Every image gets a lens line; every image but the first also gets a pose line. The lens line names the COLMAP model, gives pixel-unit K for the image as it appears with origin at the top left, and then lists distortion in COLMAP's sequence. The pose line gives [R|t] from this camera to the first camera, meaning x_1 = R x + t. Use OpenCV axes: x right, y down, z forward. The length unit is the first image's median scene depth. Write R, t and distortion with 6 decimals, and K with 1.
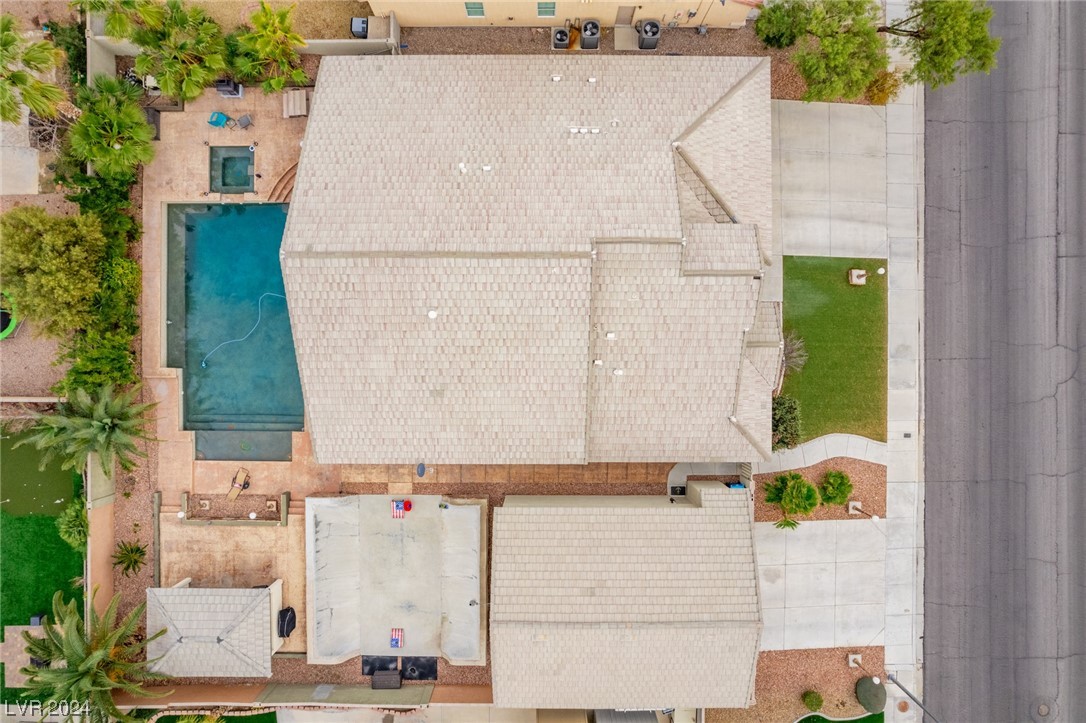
lens RADIAL K [[689.4, 0, 542.7], [0, 689.4, 358.1], [0, 0, 1]] dist [-0.034196, 0.024569]
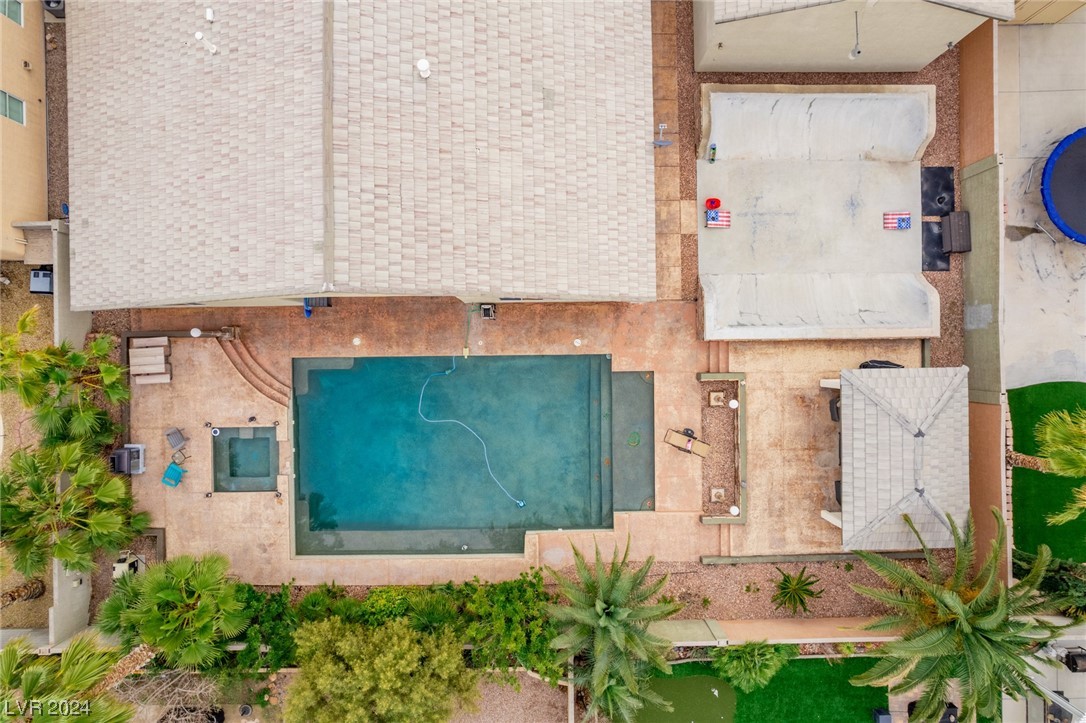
lens RADIAL K [[689.4, 0, 549.1], [0, 689.4, 359.6], [0, 0, 1]] dist [-0.034196, 0.024569]
pose [[-0.014770, -0.999841, 0.009950, -0.370004], [0.999891, -0.014772, -0.000095, 0.042972], [0.000242, 0.009948, 0.999950, 0.292872]]
